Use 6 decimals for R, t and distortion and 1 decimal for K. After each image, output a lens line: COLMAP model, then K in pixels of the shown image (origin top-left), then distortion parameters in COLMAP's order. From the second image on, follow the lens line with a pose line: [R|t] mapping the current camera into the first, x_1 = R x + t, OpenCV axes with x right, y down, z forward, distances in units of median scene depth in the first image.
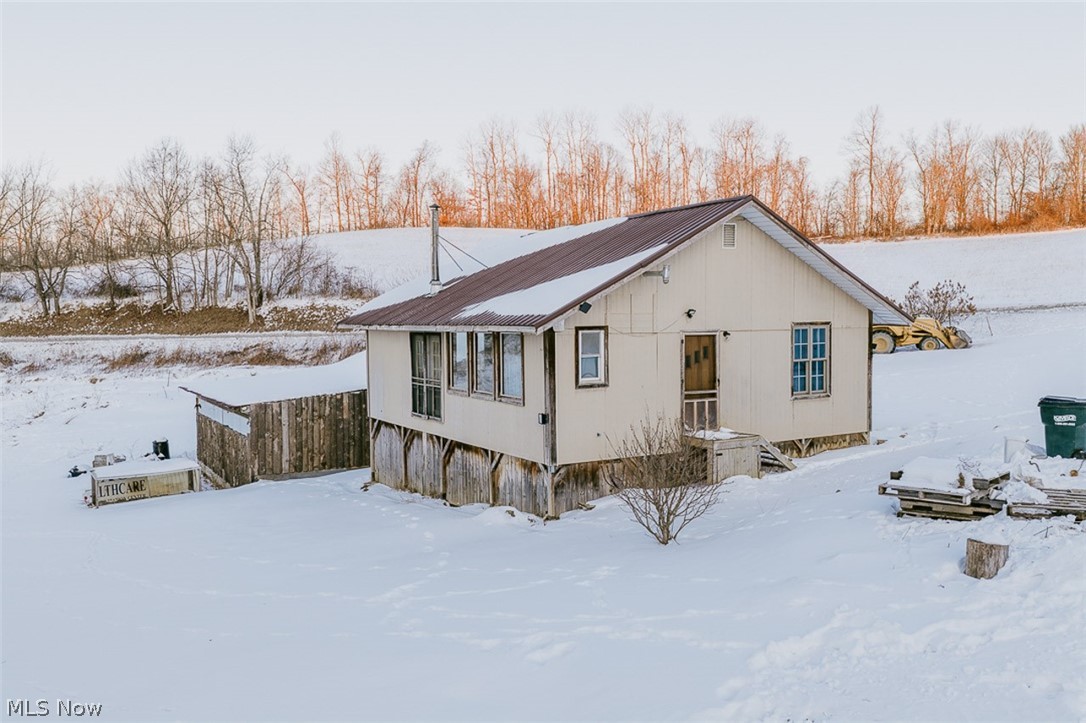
lens RADIAL K [[872.4, 0, 543.1], [0, 872.4, 358.0], [0, 0, 1]] dist [0.004224, 0.000245]
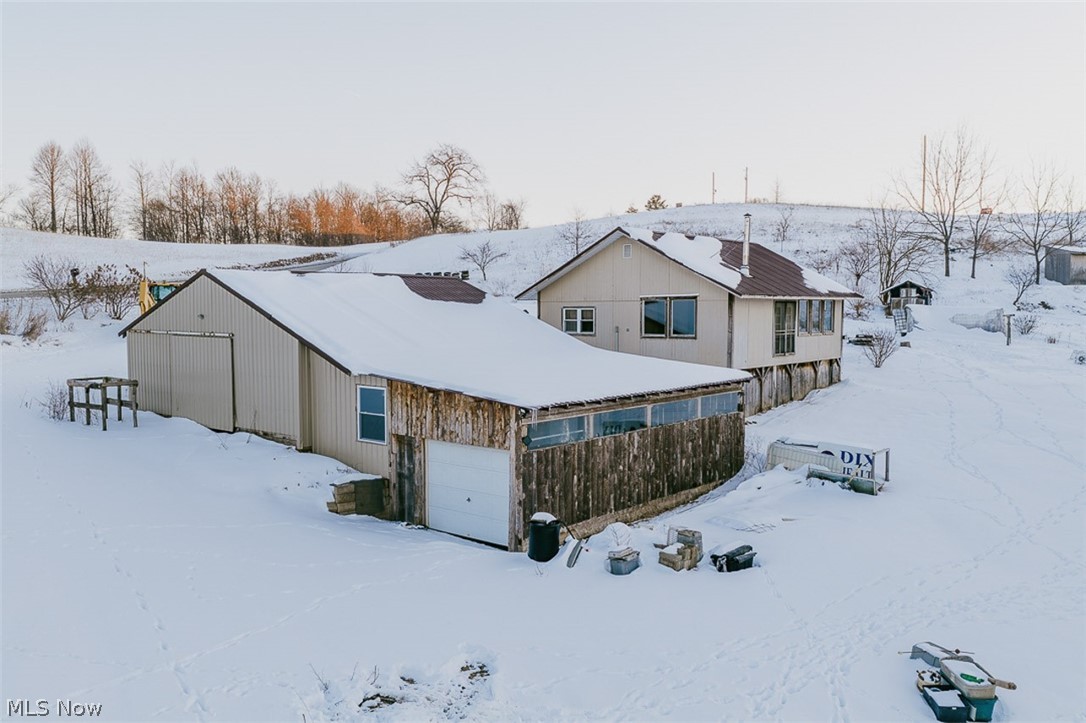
lens RADIAL K [[872.4, 0, 543.0], [0, 872.4, 364.8], [0, 0, 1]] dist [0.004224, 0.000245]
pose [[-0.318379, -0.029416, 0.947507, -1.515369], [0.065878, 0.996415, 0.053070, -0.026642], [-0.945672, 0.079316, -0.315300, 1.936345]]
